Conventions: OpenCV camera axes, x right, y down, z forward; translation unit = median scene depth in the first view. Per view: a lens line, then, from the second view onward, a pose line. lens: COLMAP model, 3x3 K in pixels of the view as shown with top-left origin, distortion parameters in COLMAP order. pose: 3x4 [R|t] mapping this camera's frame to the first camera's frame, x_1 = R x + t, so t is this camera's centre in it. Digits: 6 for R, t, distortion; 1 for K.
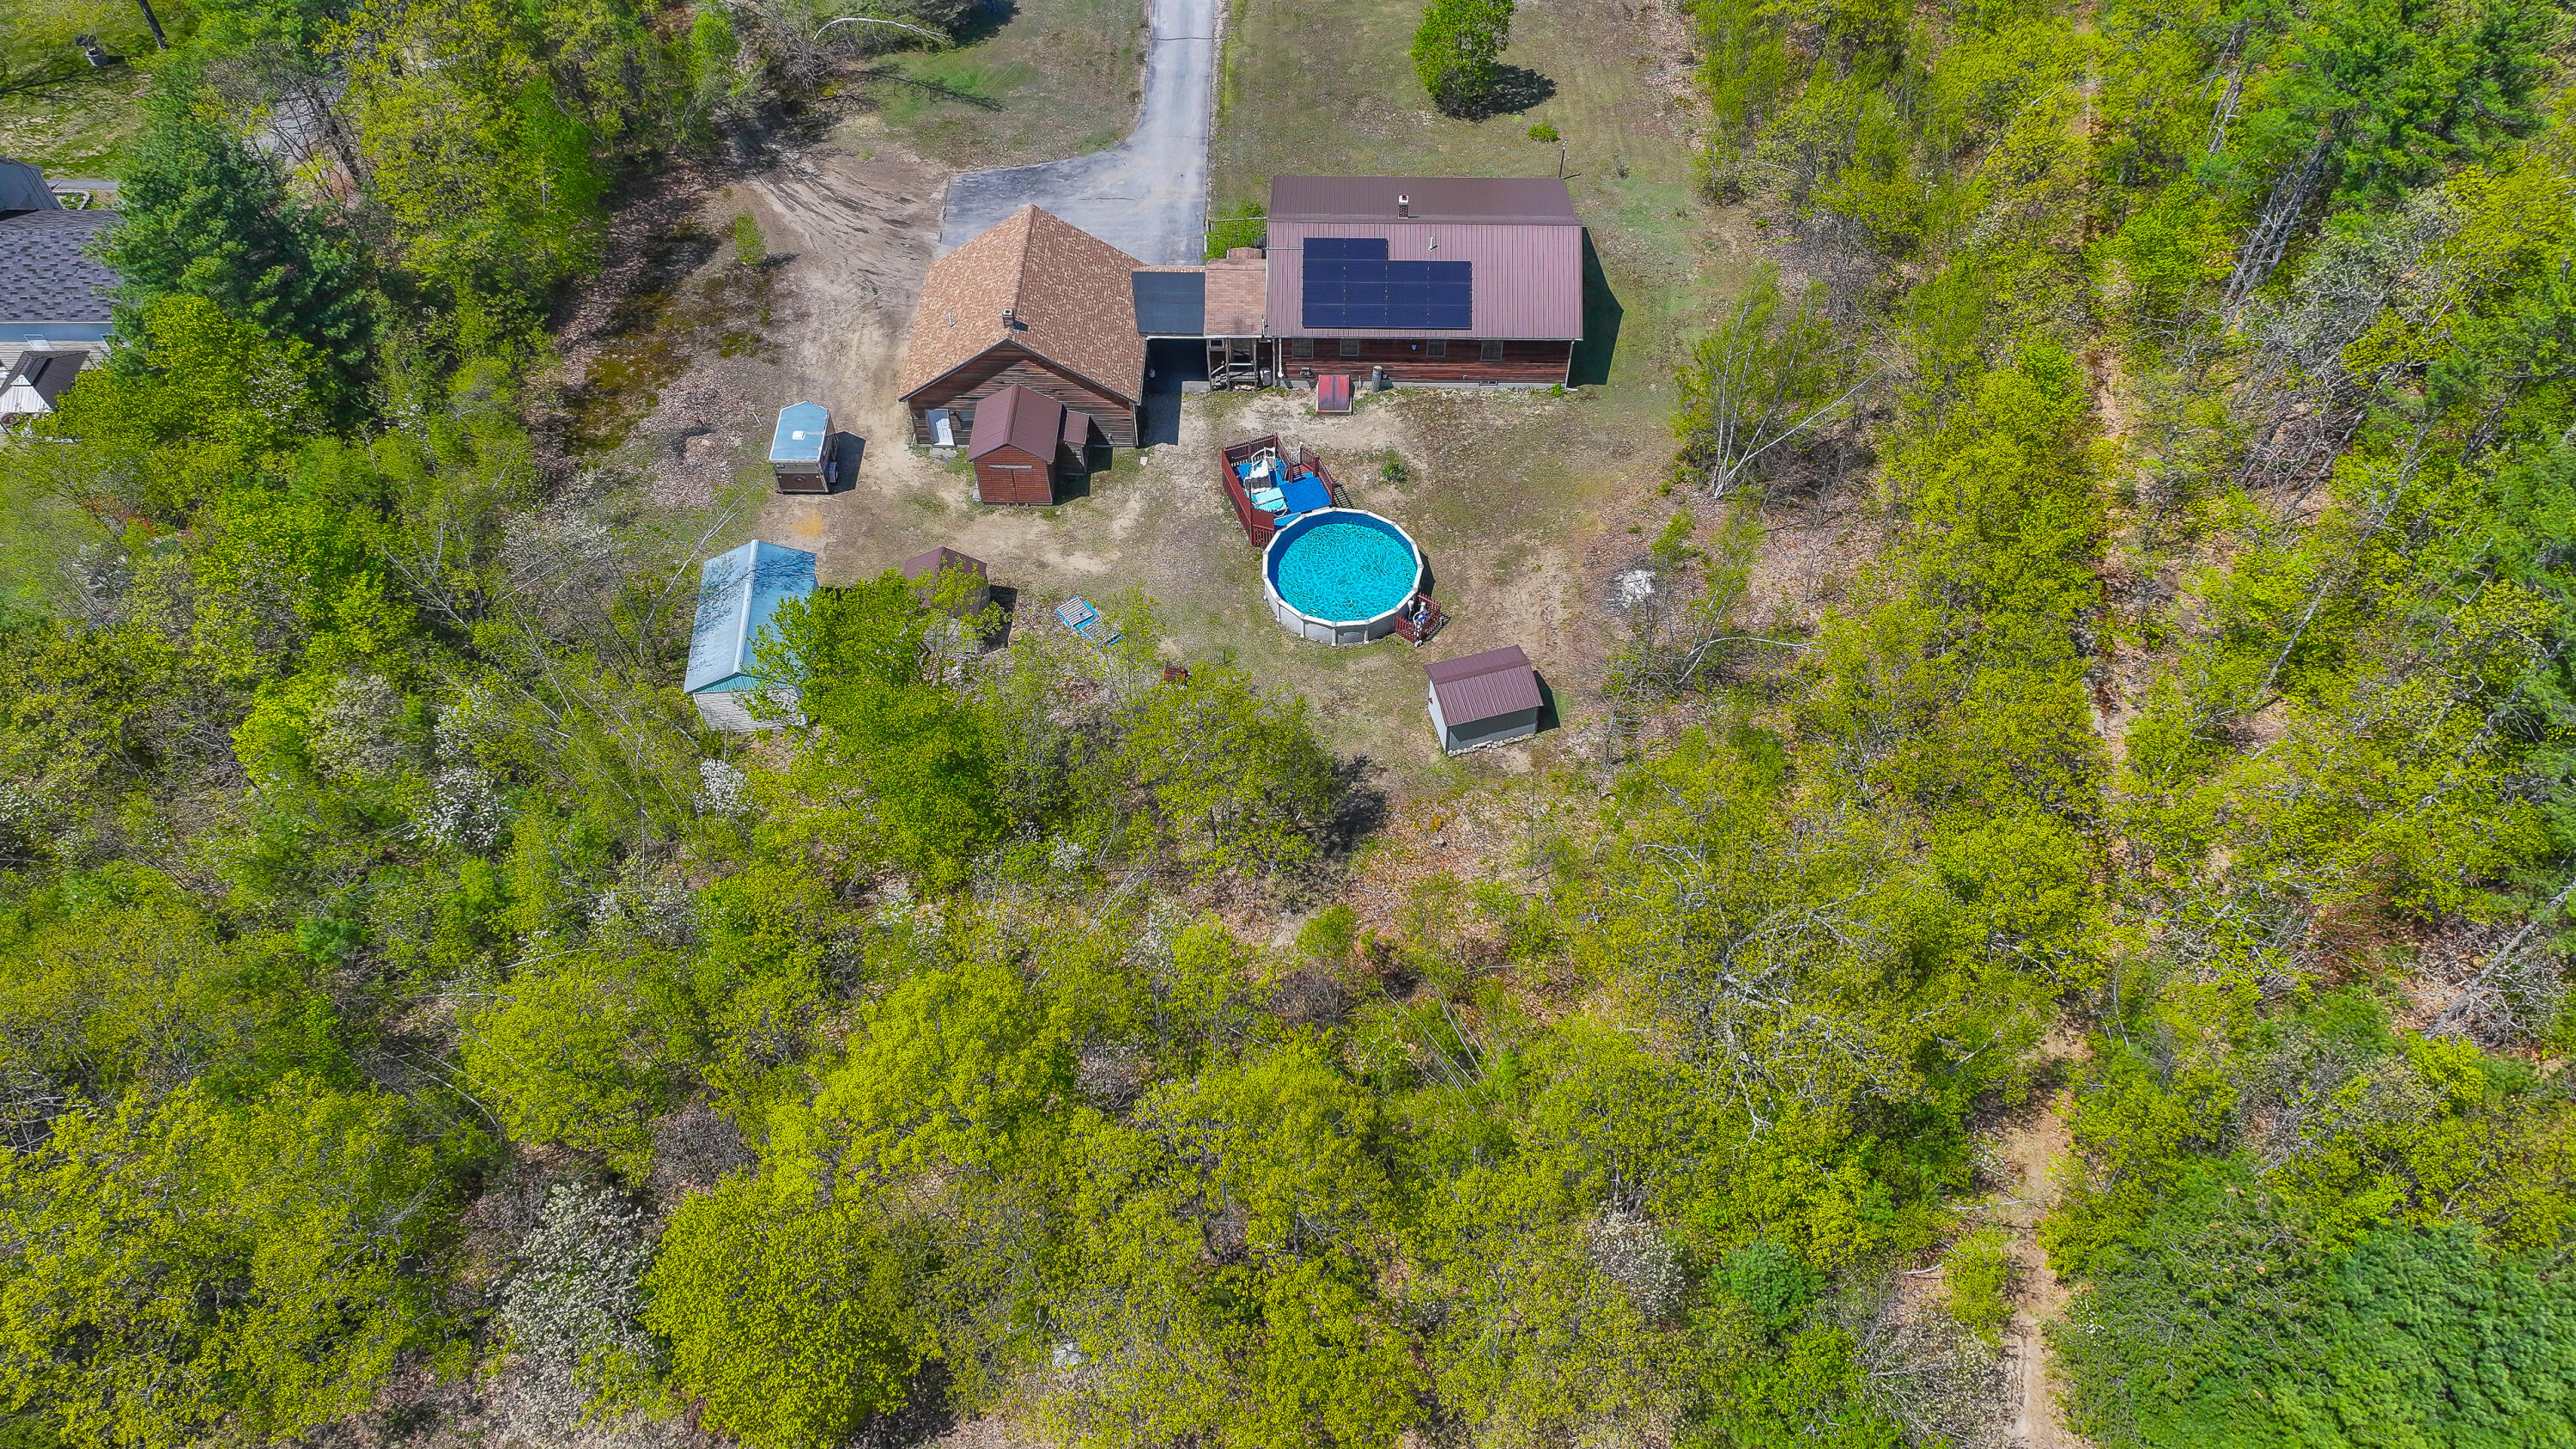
lens RADIAL K [[1801.9, 0, 1298.3], [0, 1801.9, 724.6], [0, 0, 1]] dist [0.001285, 0.010804]
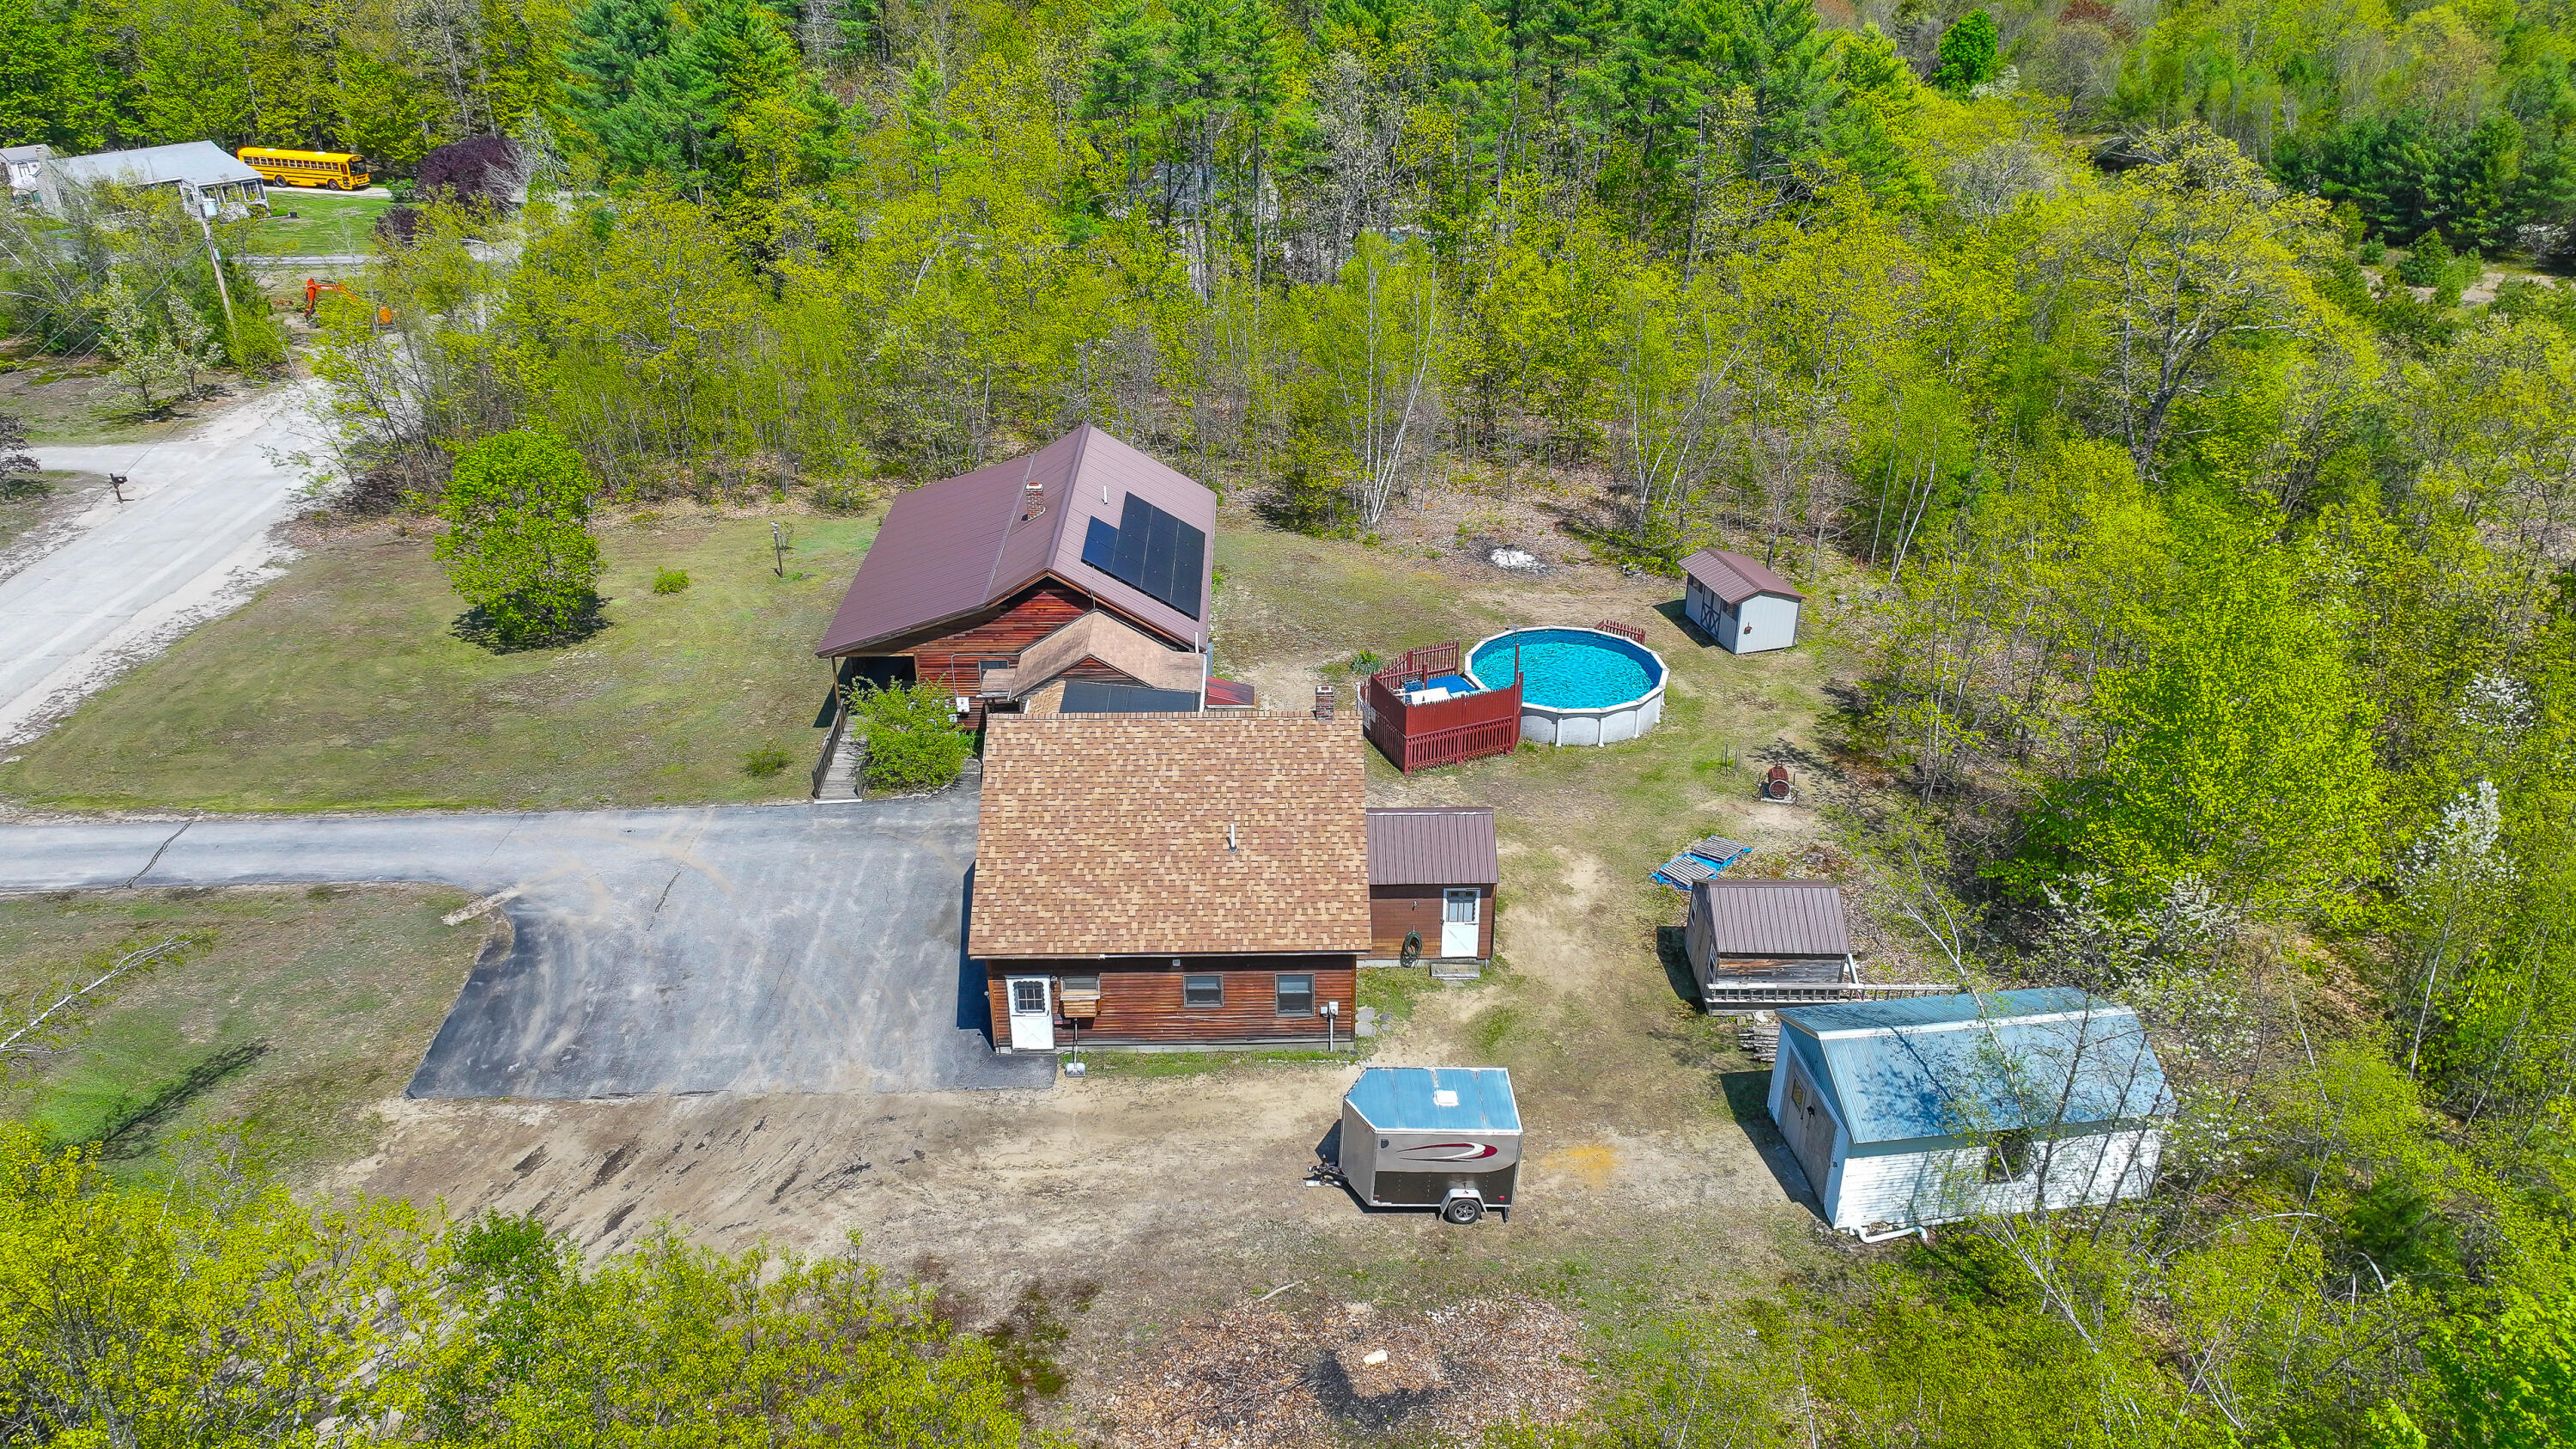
lens RADIAL K [[1814.1, 0, 1298.3], [0, 1814.1, 718.0], [0, 0, 1]] dist [0.001968, 0.003742]
pose [[-0.041523, -0.447725, 0.893207, -0.645351], [0.785036, 0.538387, 0.306363, -0.384237], [-0.618057, 0.713920, 0.329125, 0.764244]]
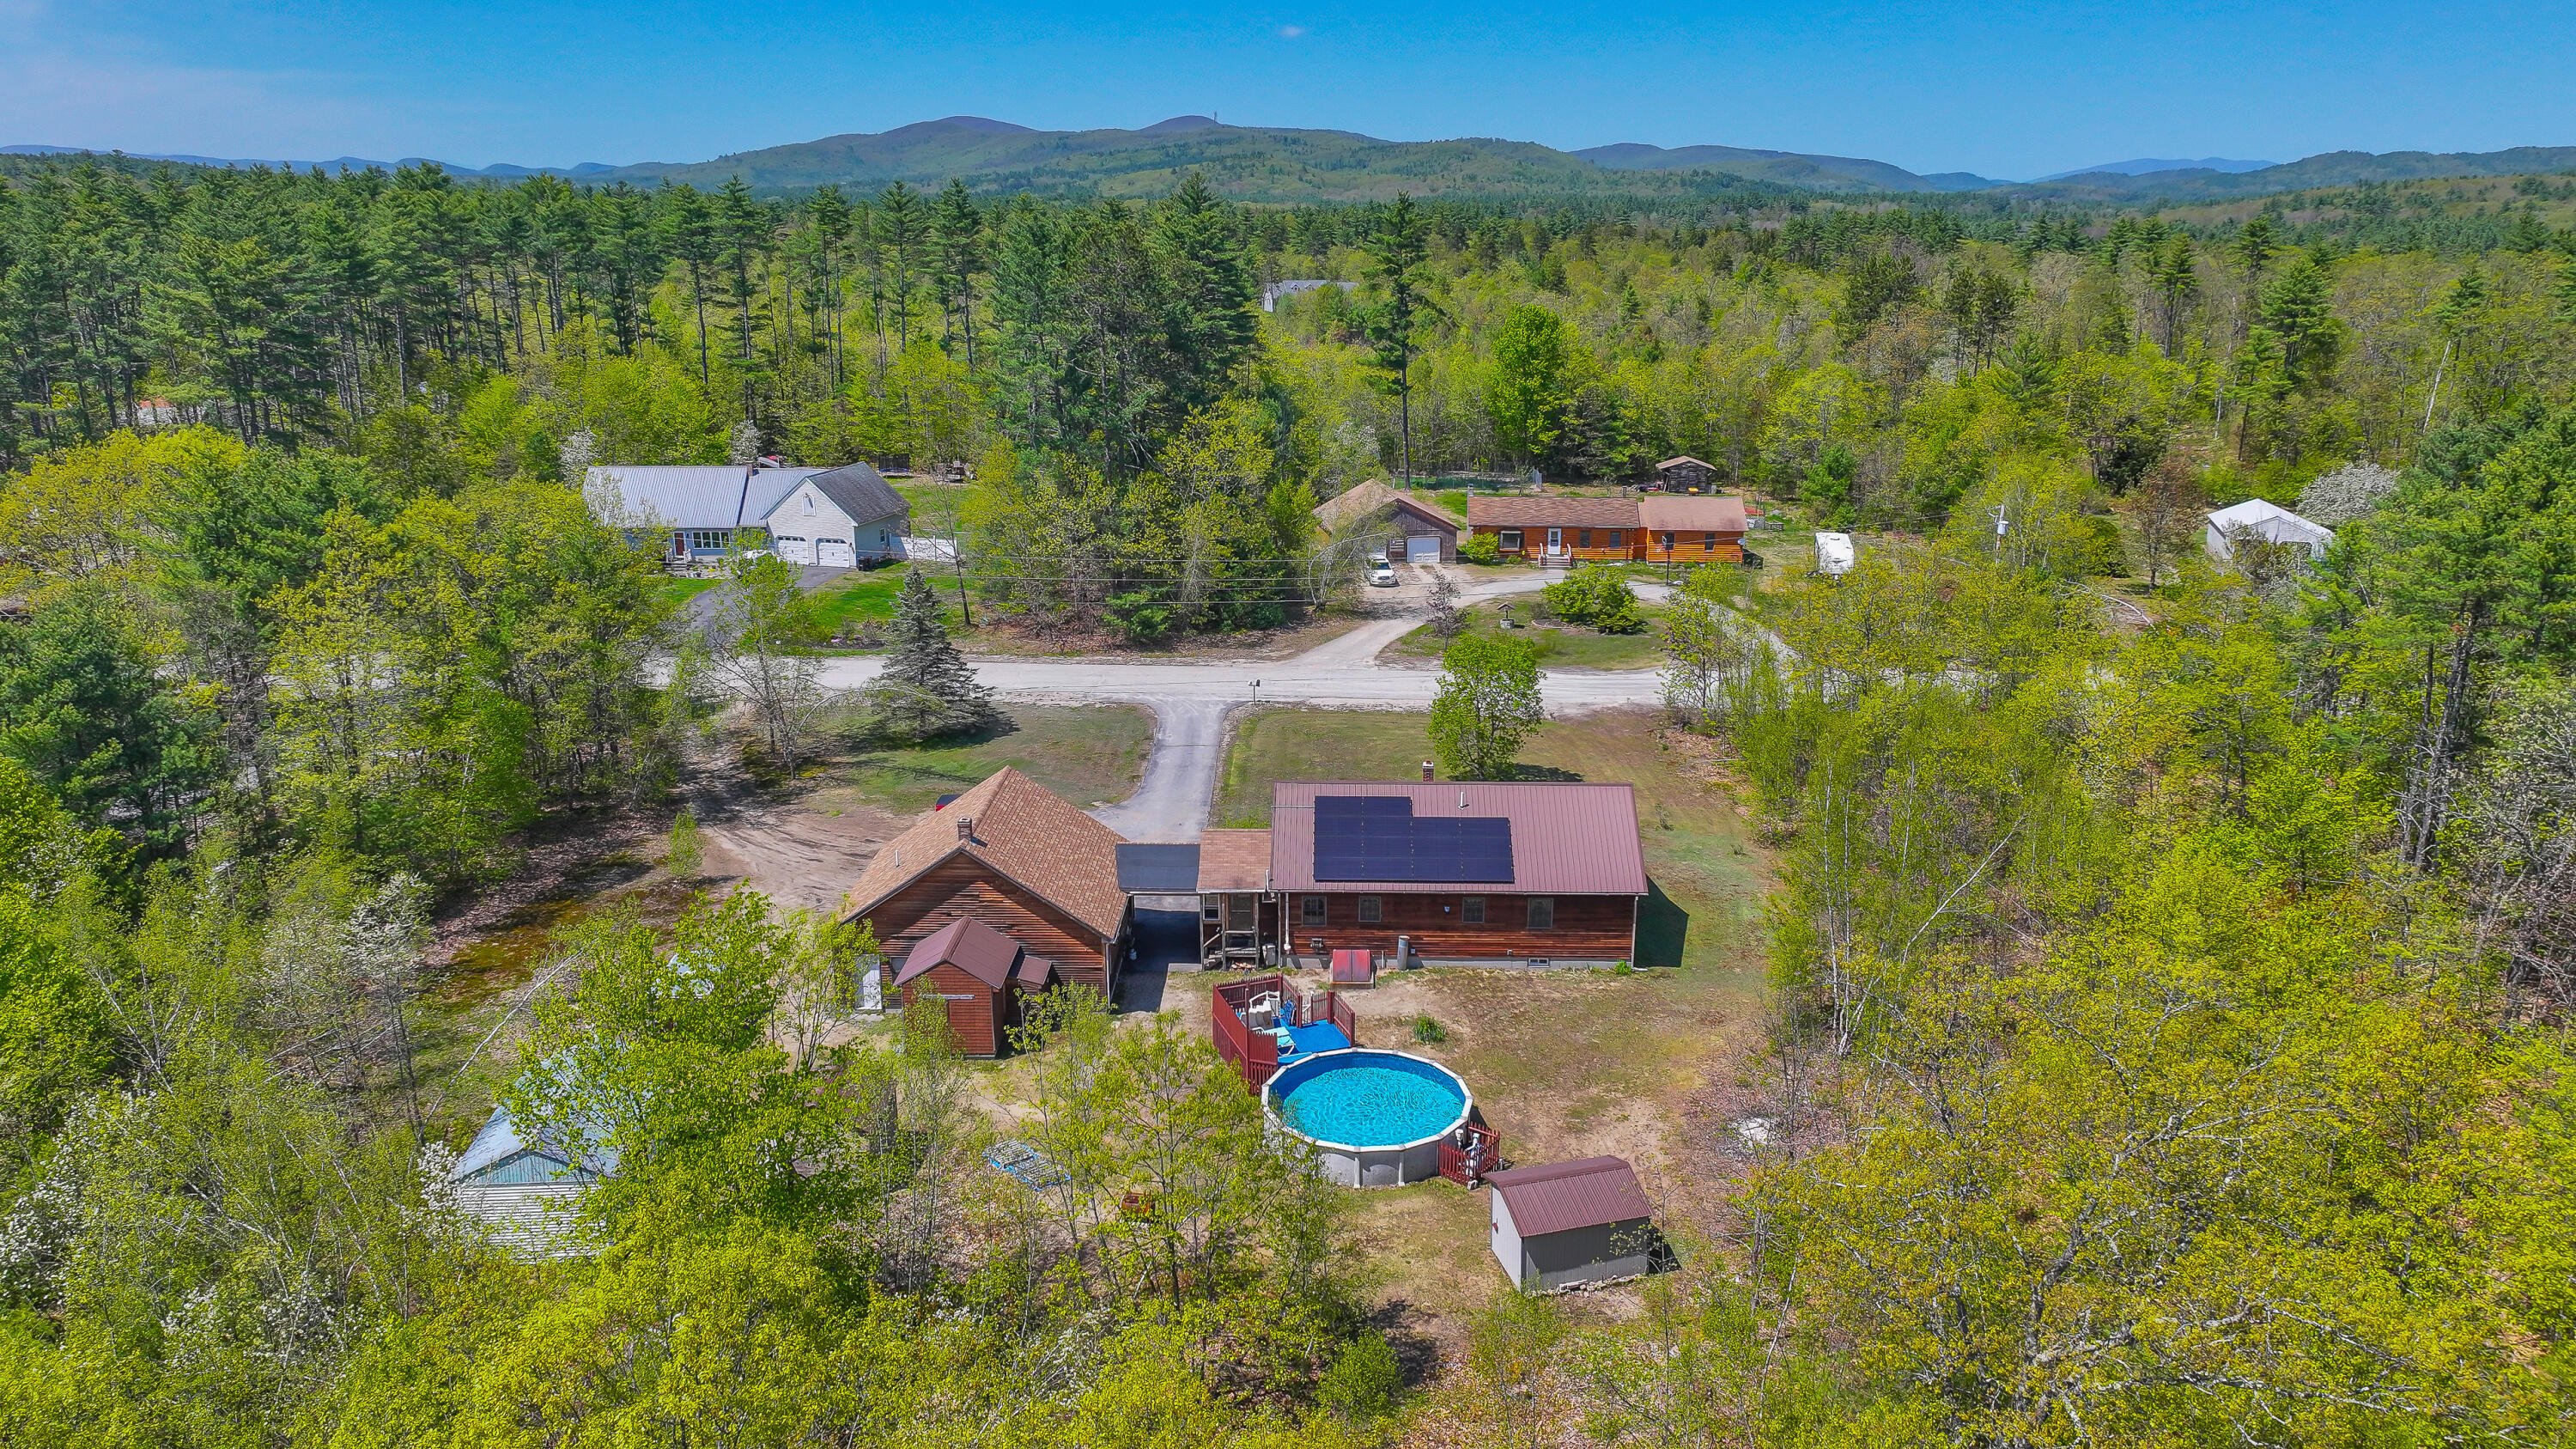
lens RADIAL K [[1808.2, 0, 1296.5], [0, 1808.2, 717.9], [0, 0, 1]] dist [0.004970, 0.007058]
pose [[0.999976, 0.004156, -0.005491, -0.001418], [-0.006582, 0.811411, -0.584439, 0.210922], [0.002026, 0.584461, 0.811419, 0.266770]]
